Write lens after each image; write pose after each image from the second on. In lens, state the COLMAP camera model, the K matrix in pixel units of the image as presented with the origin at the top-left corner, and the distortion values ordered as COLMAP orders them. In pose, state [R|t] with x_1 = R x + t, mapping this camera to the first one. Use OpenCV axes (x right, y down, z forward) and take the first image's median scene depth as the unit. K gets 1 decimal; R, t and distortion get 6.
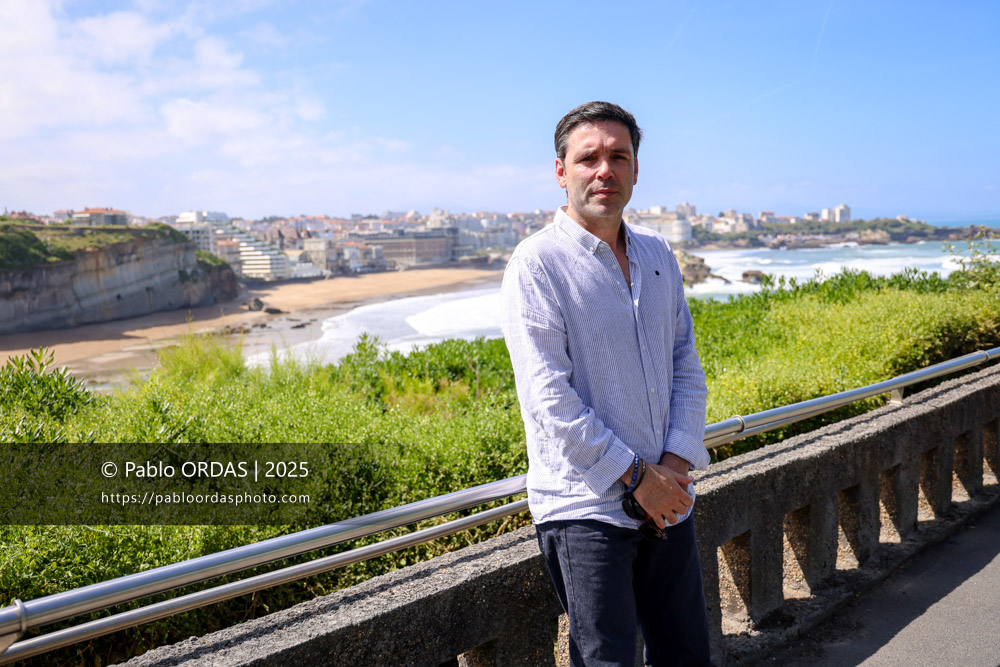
lens RADIAL K [[909.3, 0, 504.1], [0, 909.3, 334.0], [0, 0, 1]] dist [0.039686, 0.089230]
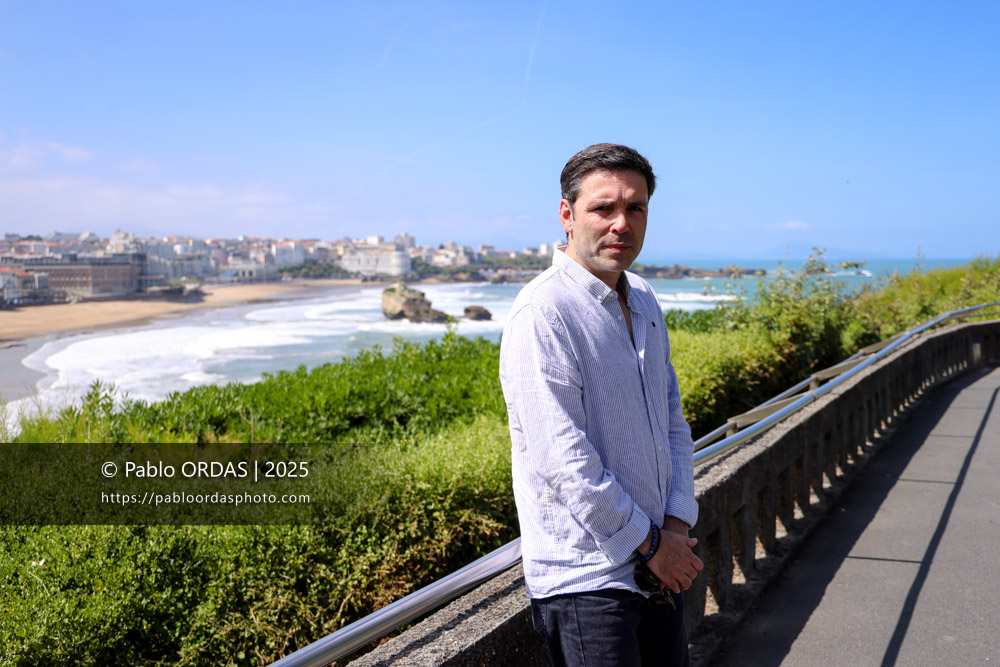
lens RADIAL K [[979.1, 0, 502.7], [0, 979.1, 323.0], [0, 0, 1]] dist [0.085361, 0.000000]
pose [[0.953697, 0.000587, 0.300768, -0.142118], [0.014434, 0.998757, -0.047717, -0.010672], [-0.300422, 0.049849, 0.952503, 0.024776]]
